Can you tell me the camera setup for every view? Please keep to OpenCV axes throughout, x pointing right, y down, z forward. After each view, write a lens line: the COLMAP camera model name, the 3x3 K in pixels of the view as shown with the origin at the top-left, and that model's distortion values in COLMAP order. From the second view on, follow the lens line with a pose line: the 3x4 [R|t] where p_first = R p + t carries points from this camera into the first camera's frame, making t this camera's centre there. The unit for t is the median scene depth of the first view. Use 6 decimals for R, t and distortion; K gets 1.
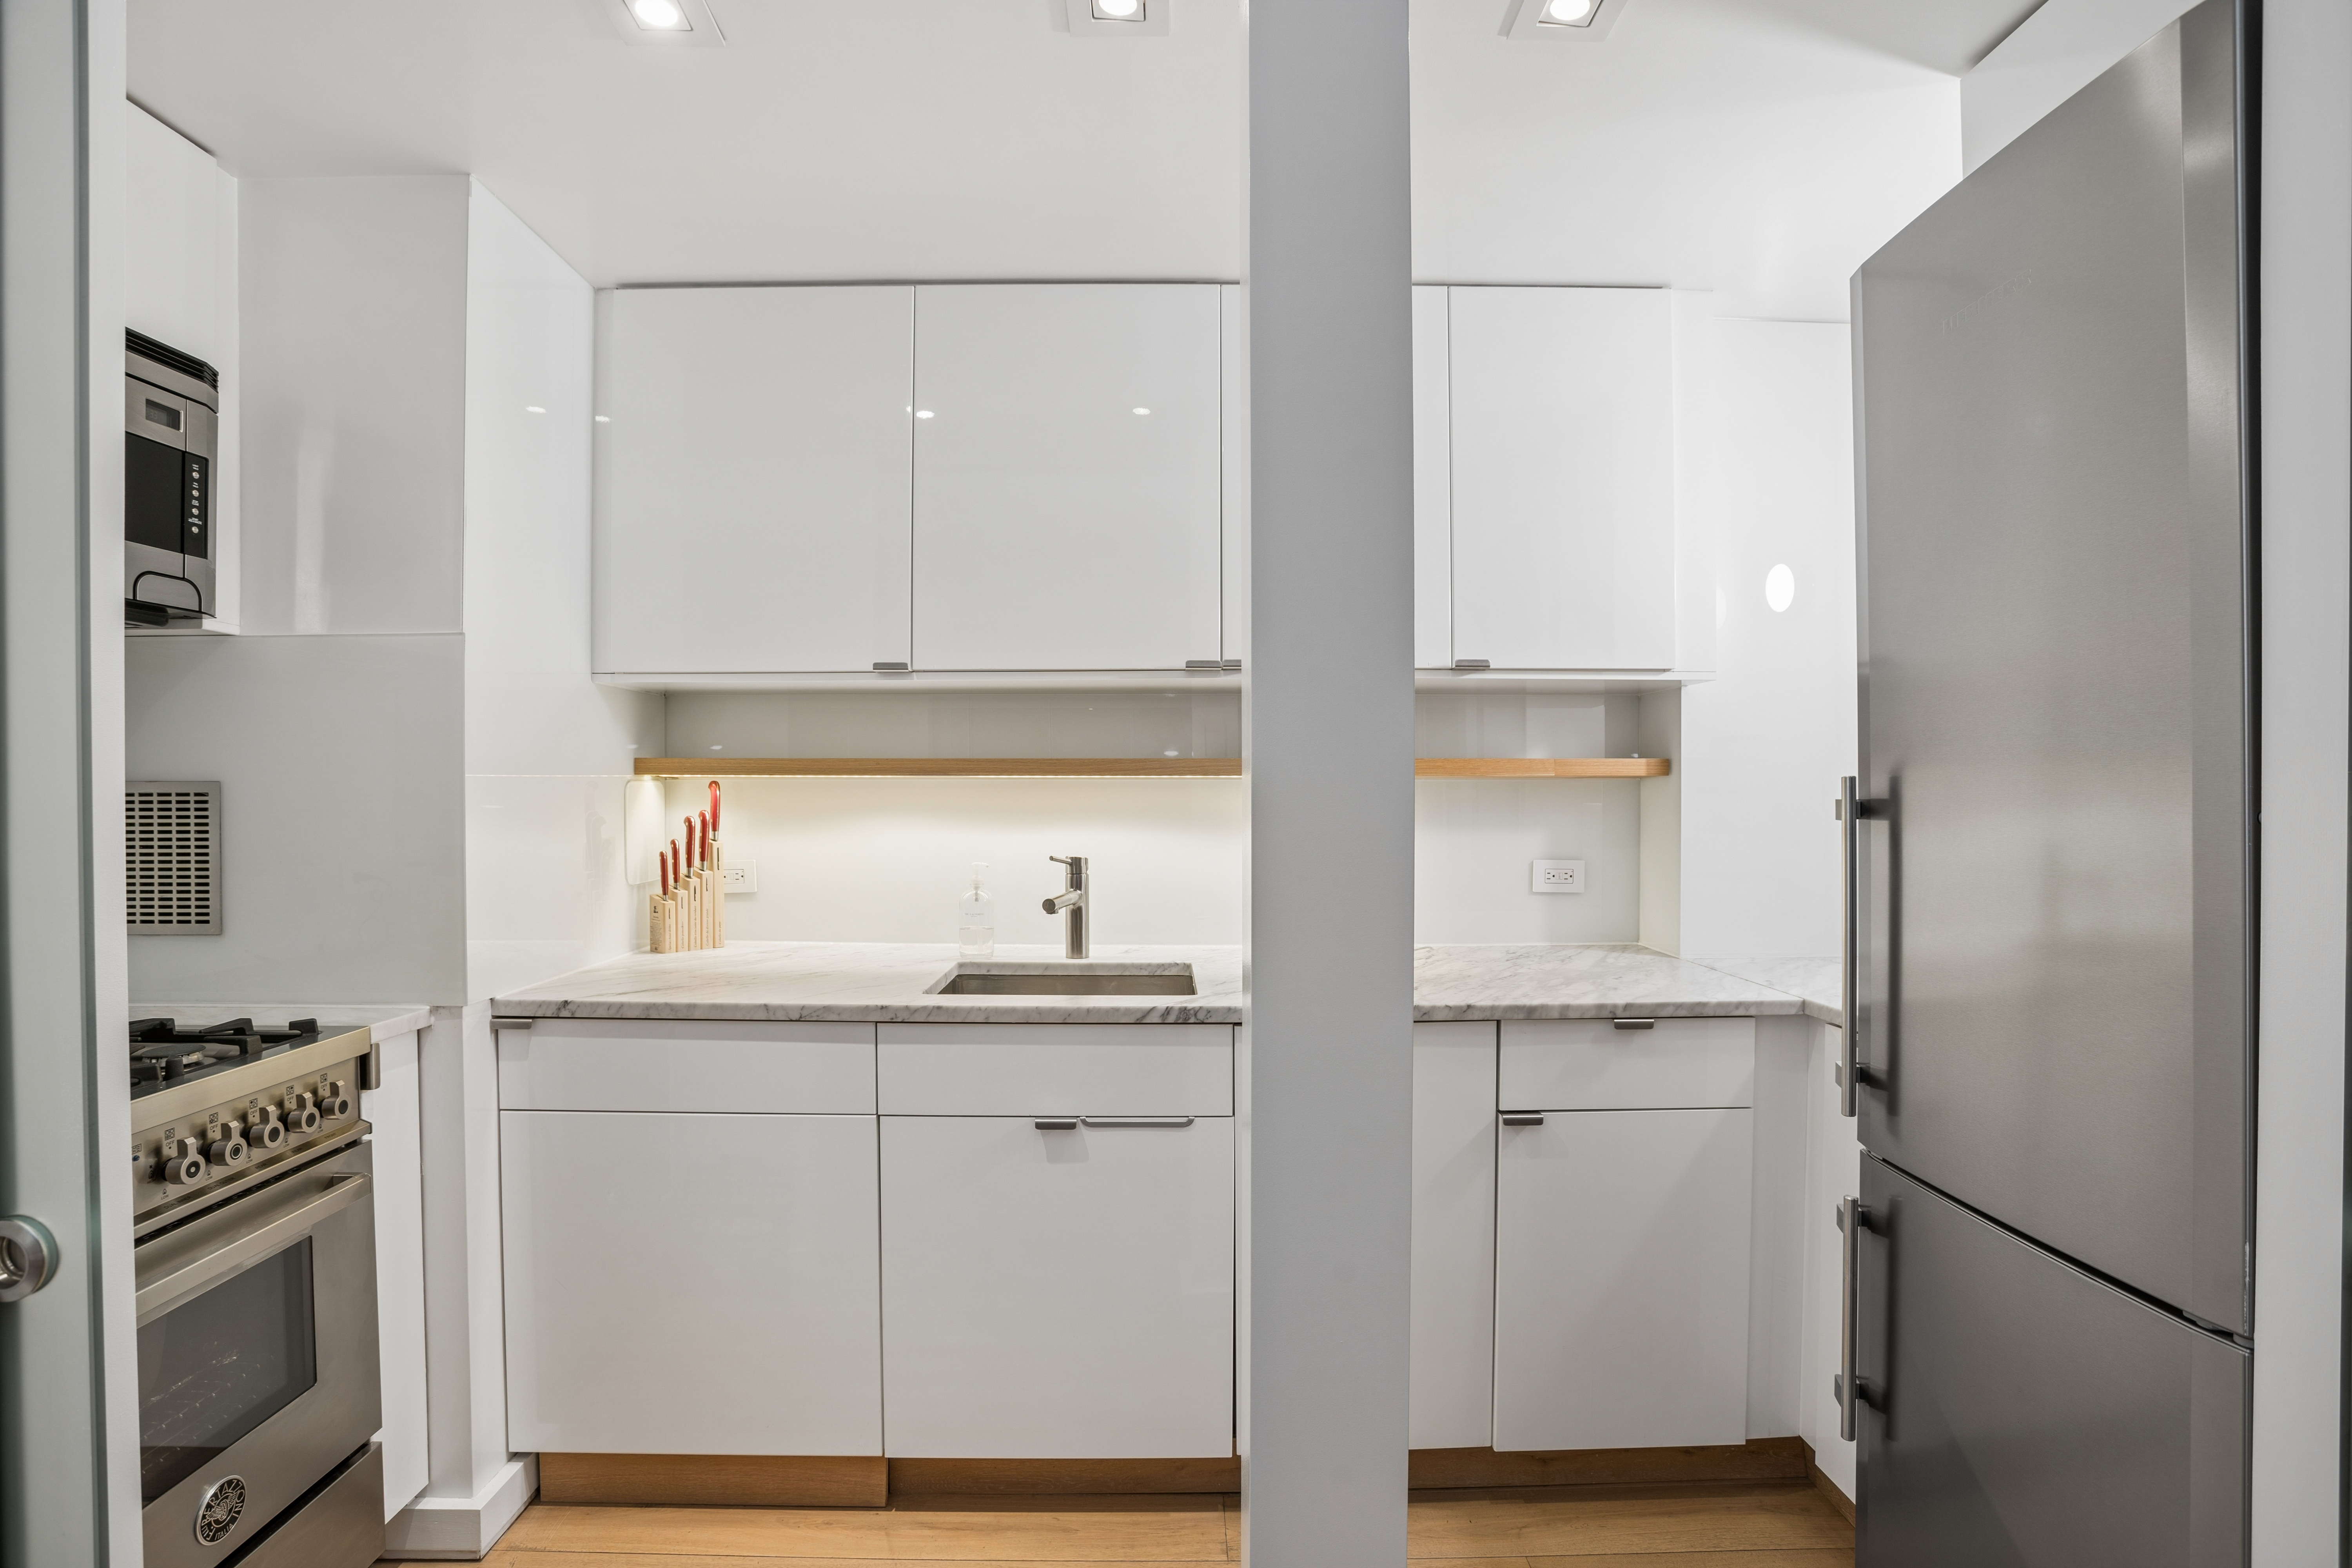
lens RADIAL K [[1127.3, 0, 1178.5], [0, 1127.3, 793.6], [0, 0, 1]] dist [-0.024389, 0.001717]
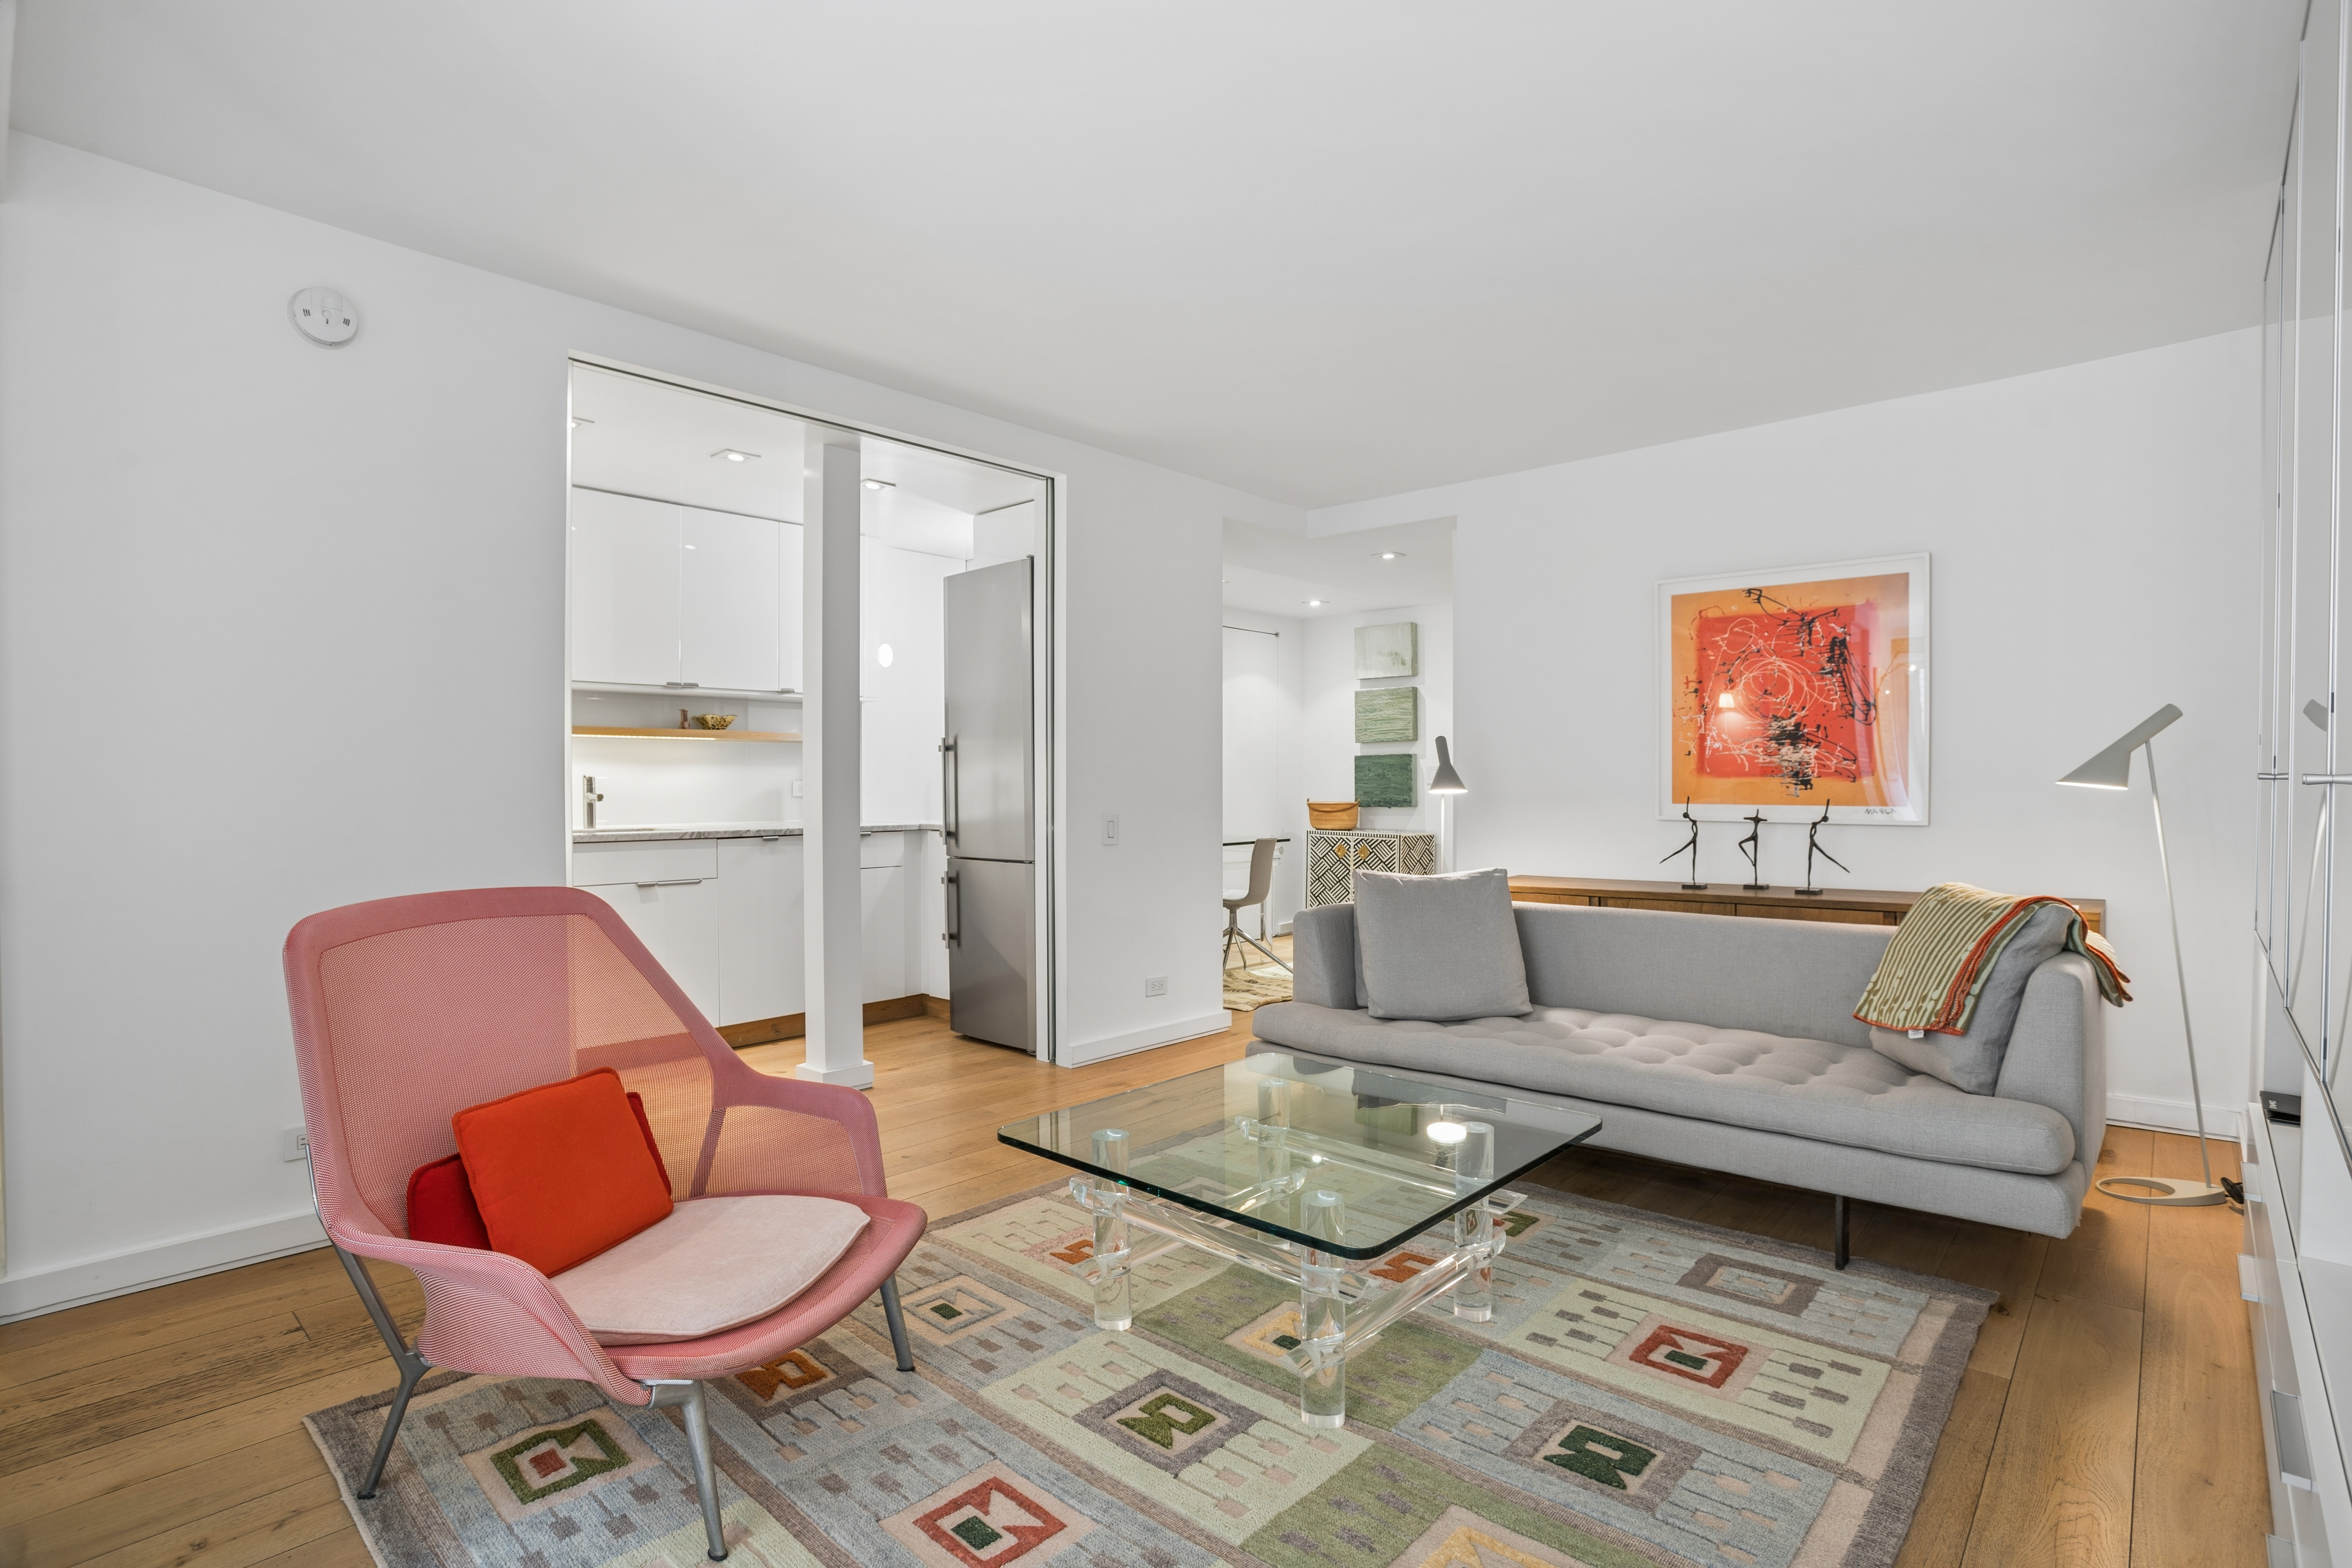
lens RADIAL K [[1127.3, 0, 1173.3], [0, 1127.3, 788.6], [0, 0, 1]] dist [-0.024389, 0.001717]
pose [[0.671419, -0.015903, 0.740907, -1.304274], [0.011009, 0.999873, 0.011485, 0.098184], [-0.740996, 0.000446, 0.671509, -1.593997]]
